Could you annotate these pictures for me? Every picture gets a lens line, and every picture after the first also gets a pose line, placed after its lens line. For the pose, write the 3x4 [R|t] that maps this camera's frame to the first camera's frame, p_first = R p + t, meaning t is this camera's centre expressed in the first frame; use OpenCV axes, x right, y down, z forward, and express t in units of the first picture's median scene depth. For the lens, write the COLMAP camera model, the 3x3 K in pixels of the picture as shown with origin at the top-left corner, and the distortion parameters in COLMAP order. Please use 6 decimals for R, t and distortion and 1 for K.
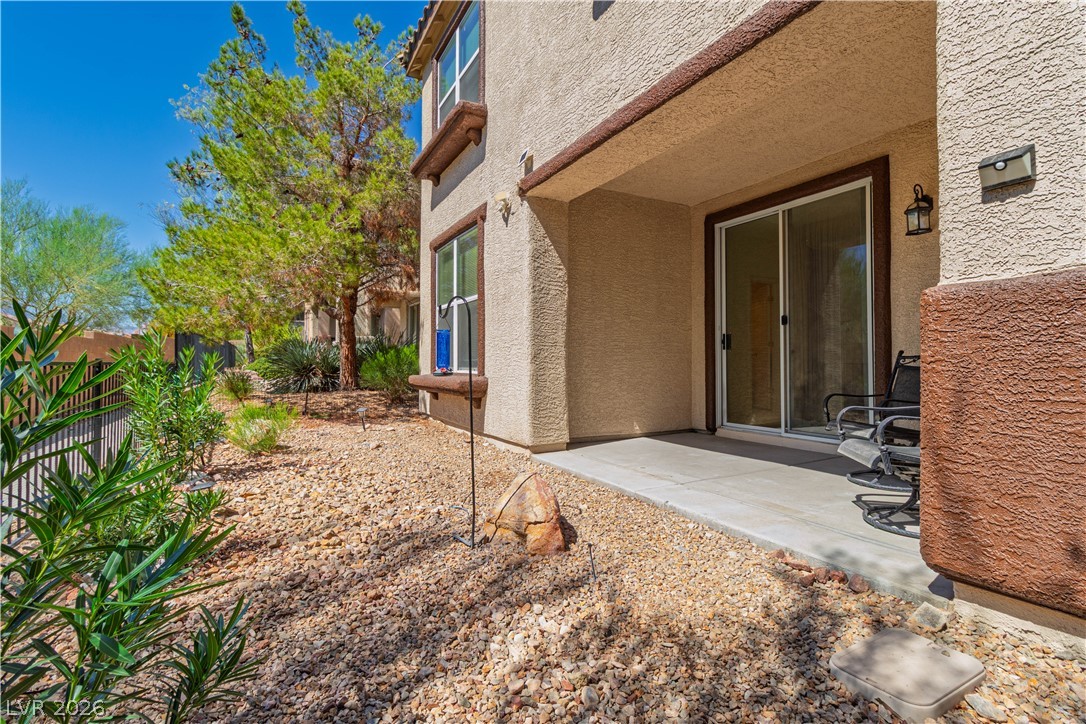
lens RADIAL K [[504.5, 0, 539.8], [0, 504.5, 361.3], [0, 0, 1]] dist [-0.001189, -0.000210]
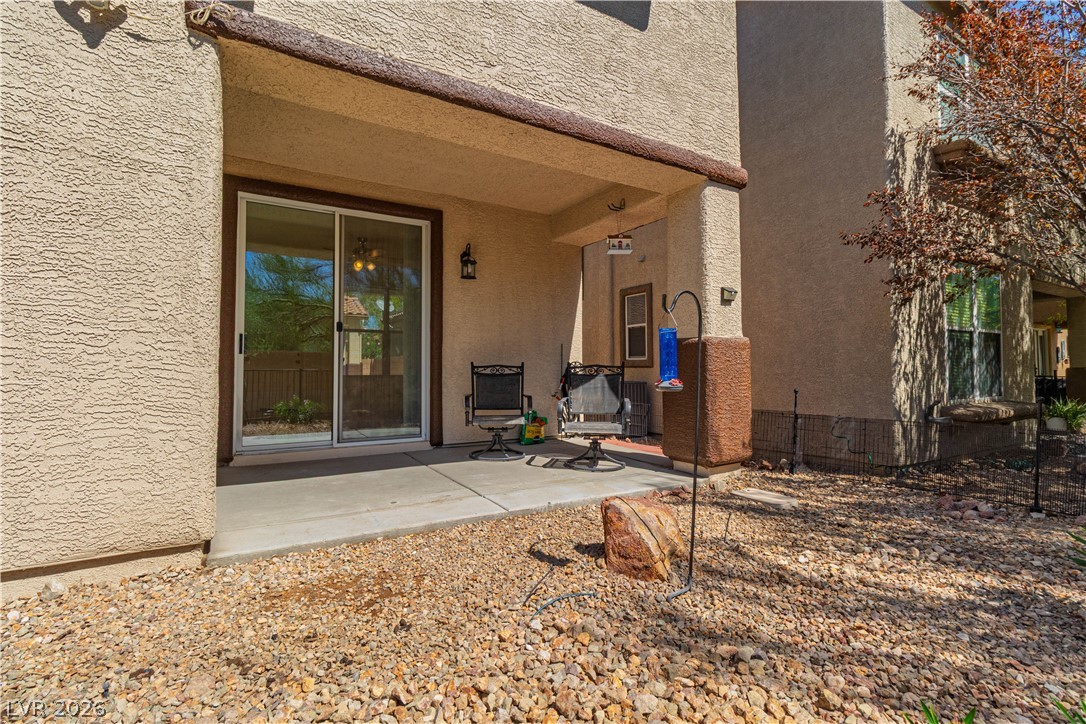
lens RADIAL K [[504.5, 0, 539.1], [0, 504.5, 358.5], [0, 0, 1]] dist [-0.001189, -0.000210]
pose [[-0.025556, 0.023292, 0.999402, -0.499239], [-0.008135, 0.999691, -0.023507, -0.001574], [-0.999640, -0.008731, -0.025359, 0.648586]]
